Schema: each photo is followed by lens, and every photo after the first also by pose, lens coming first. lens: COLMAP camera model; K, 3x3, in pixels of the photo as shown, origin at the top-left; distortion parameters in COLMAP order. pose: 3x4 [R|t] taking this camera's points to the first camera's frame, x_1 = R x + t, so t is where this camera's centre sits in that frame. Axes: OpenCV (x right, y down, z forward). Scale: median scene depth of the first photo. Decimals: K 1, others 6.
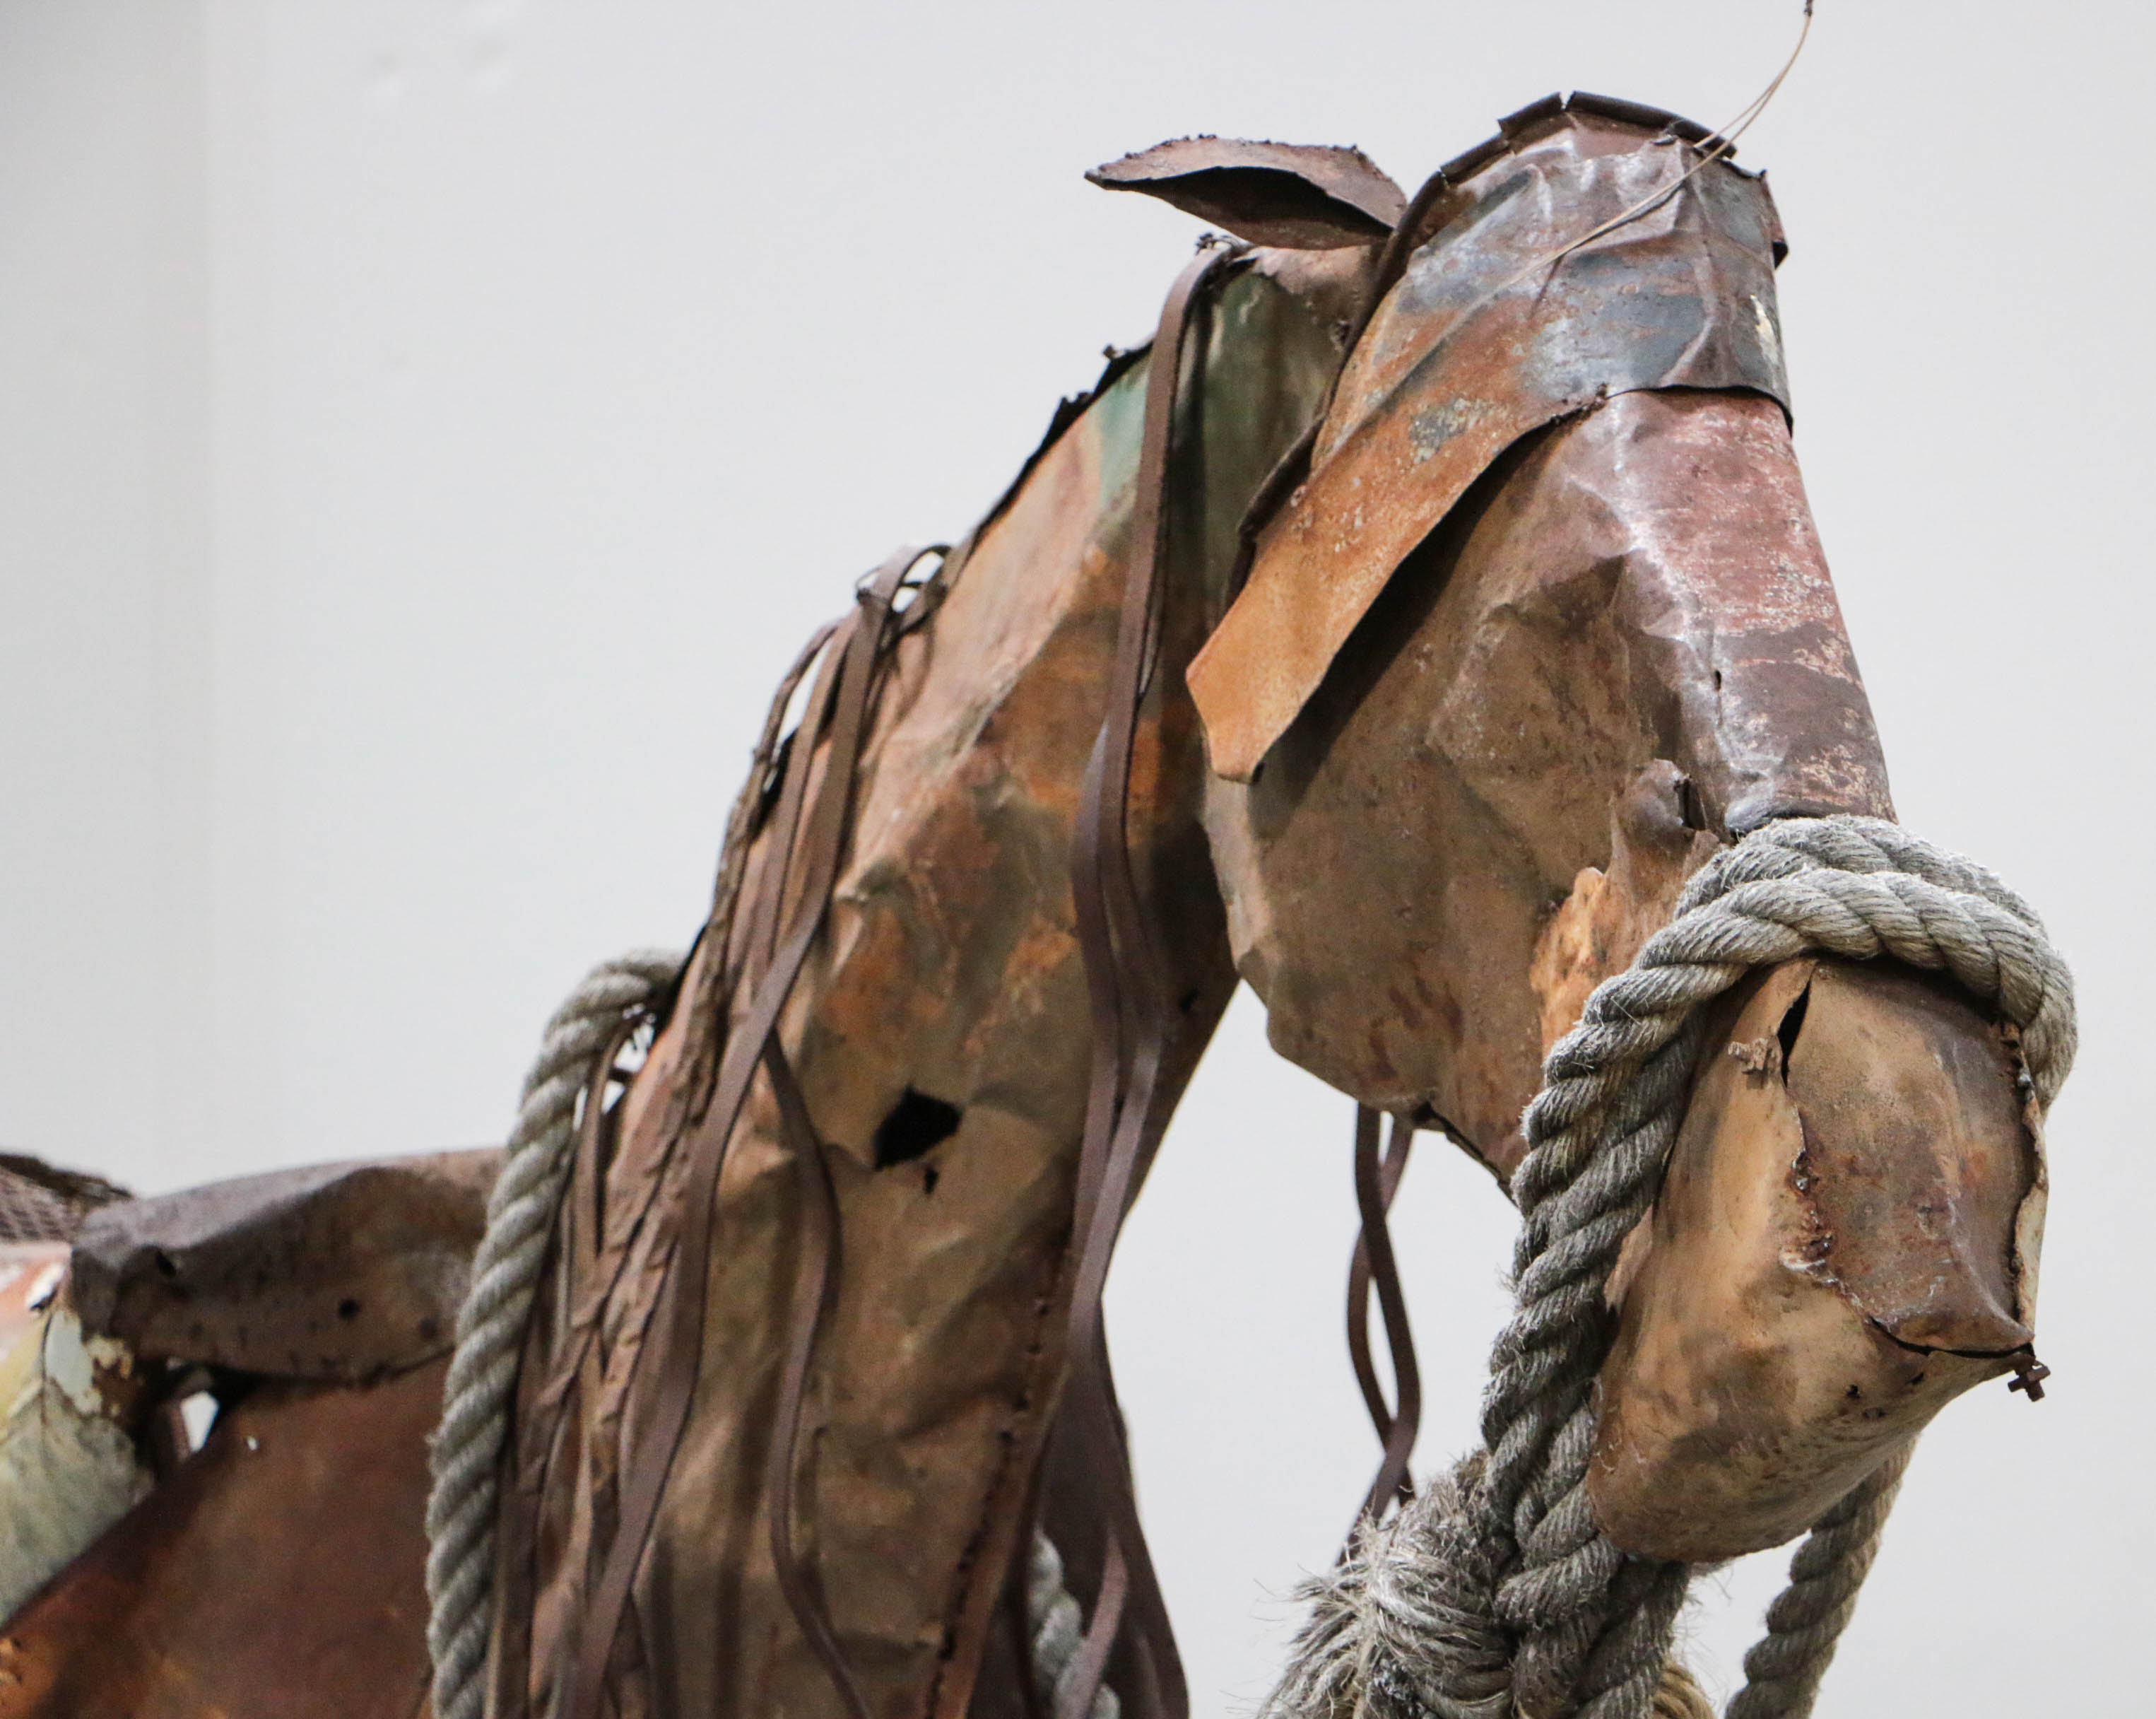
lens RADIAL K [[7127.9, 0, 1090.5], [0, 7127.9, 877.5], [0, 0, 1]] dist [0.638686, 0.000000]
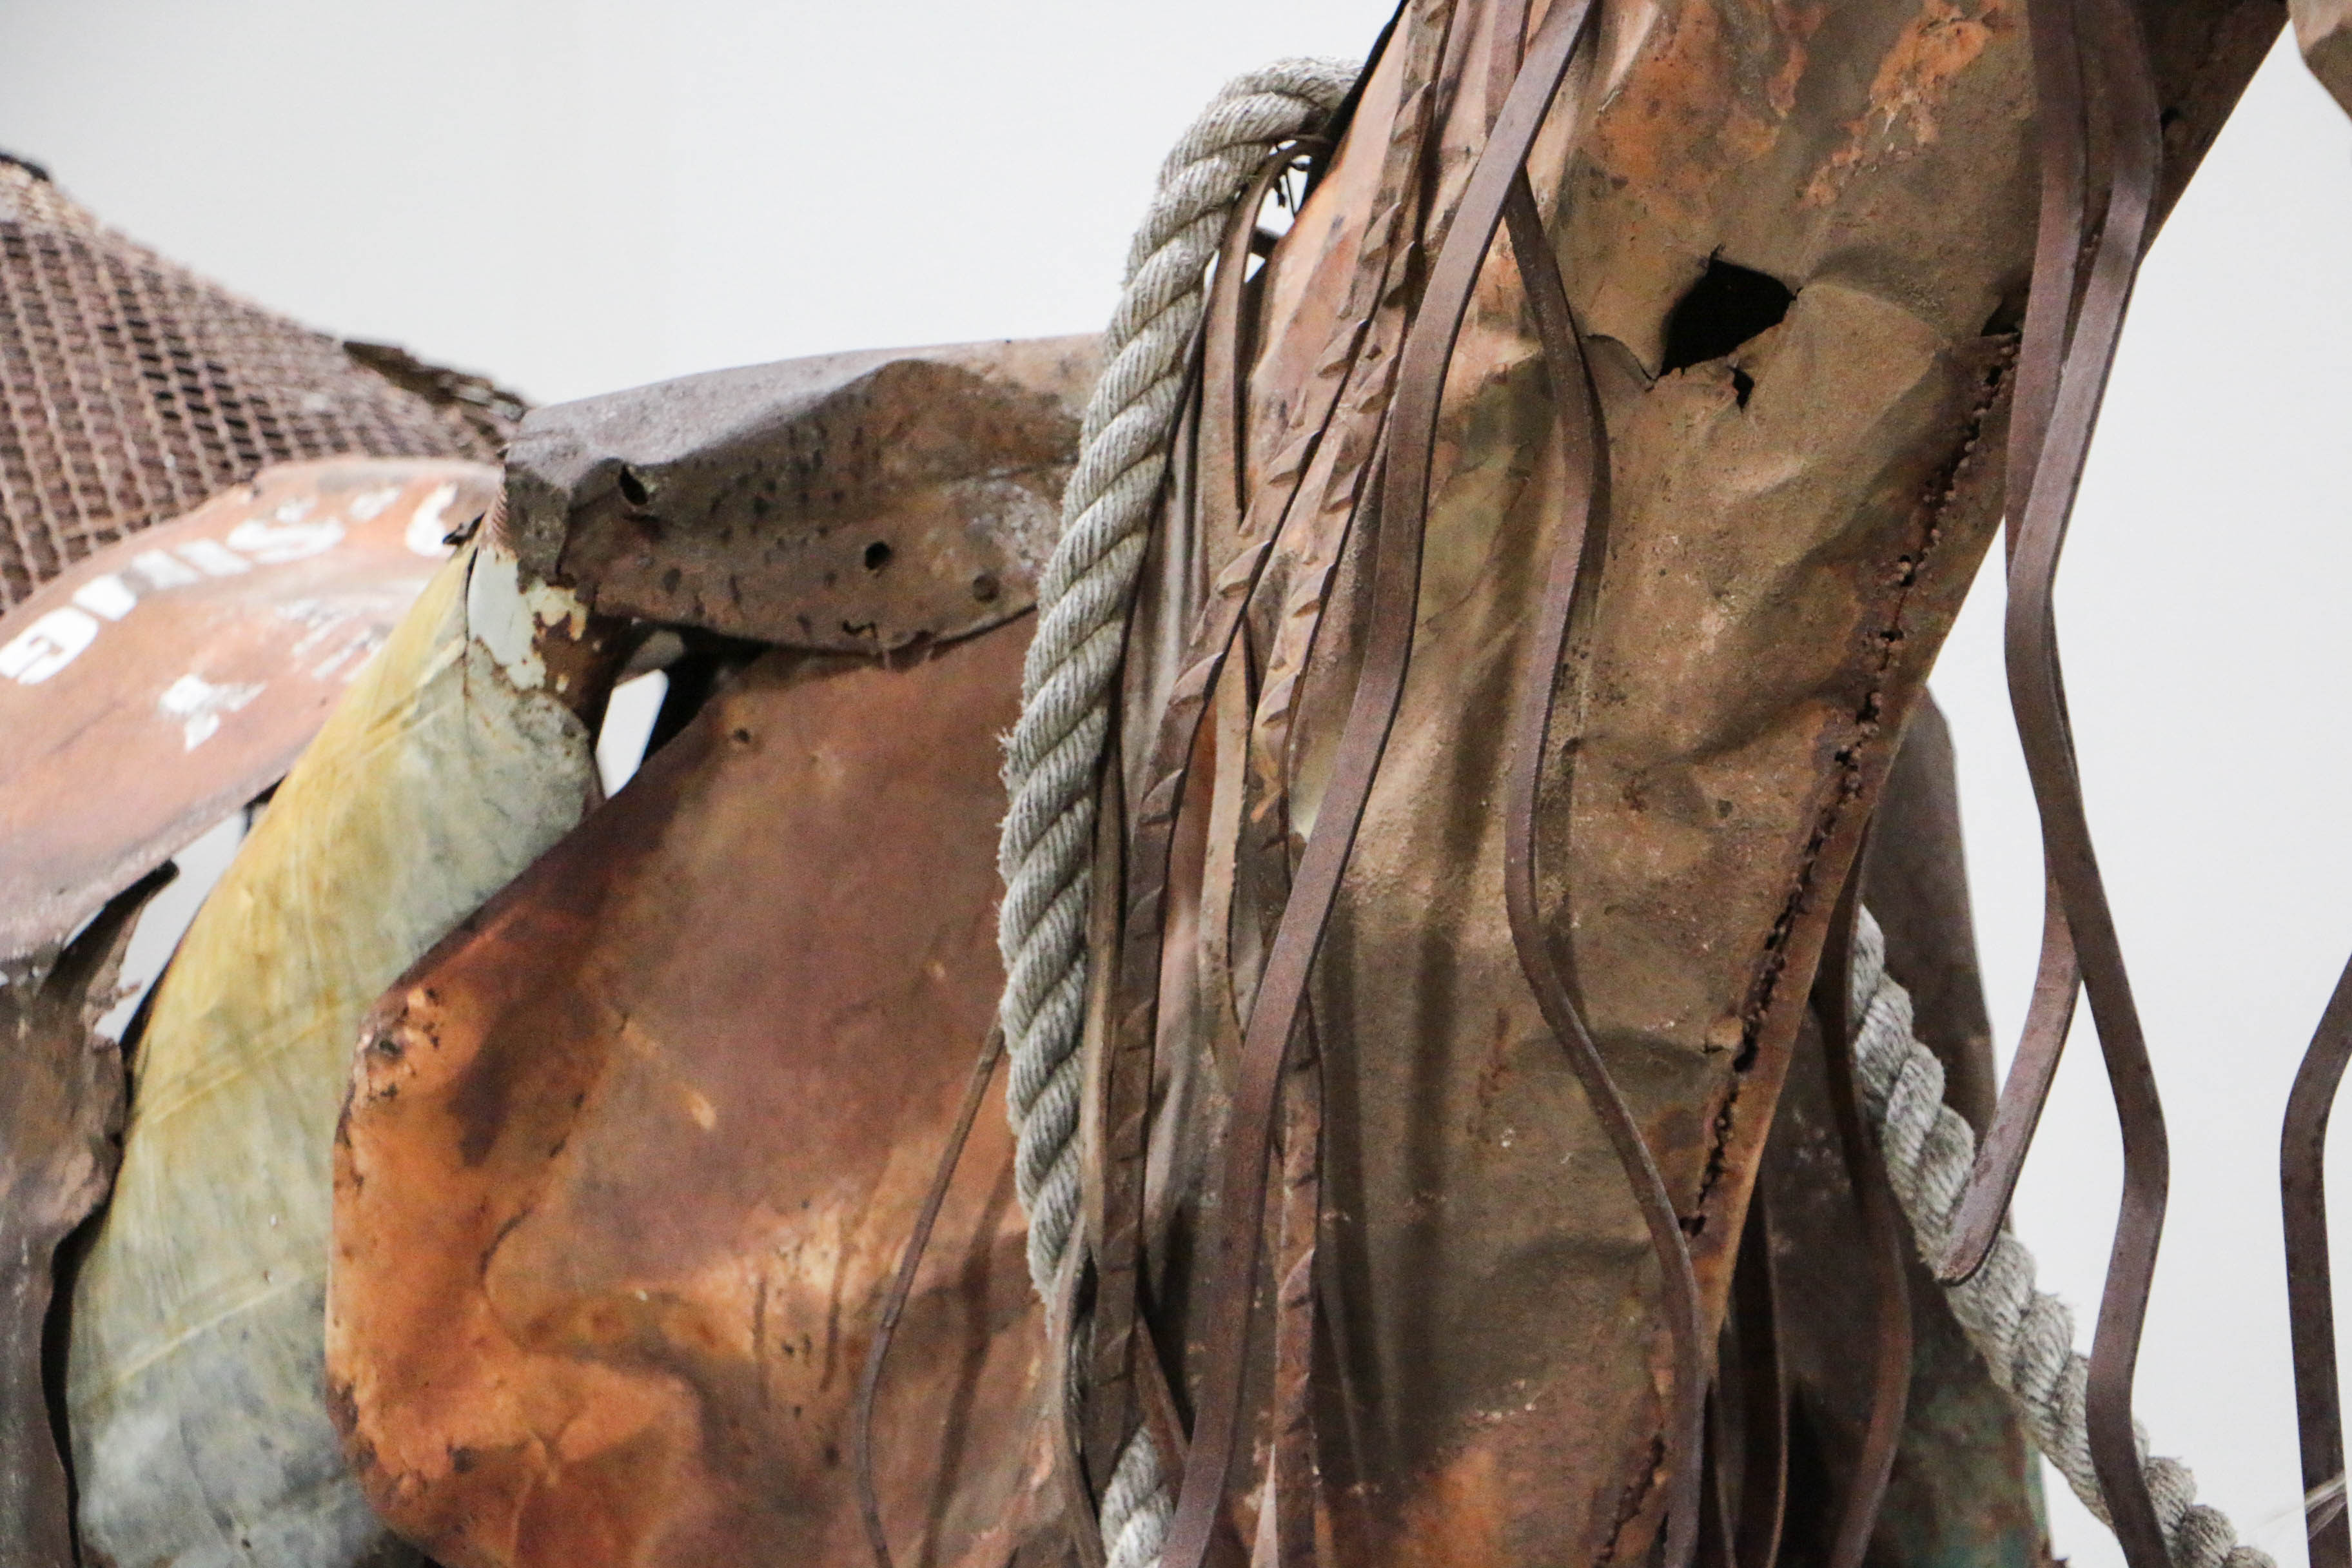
lens RADIAL K [[9078.2, 0, 1161.6], [0, 9078.2, 780.4], [0, 0, 1]] dist [0.916760, 0.000000]
pose [[0.998068, 0.022757, -0.057806, -0.024212], [-0.017943, 0.996432, 0.082476, 0.007477], [0.059477, -0.081280, 0.994915, 0.103111]]
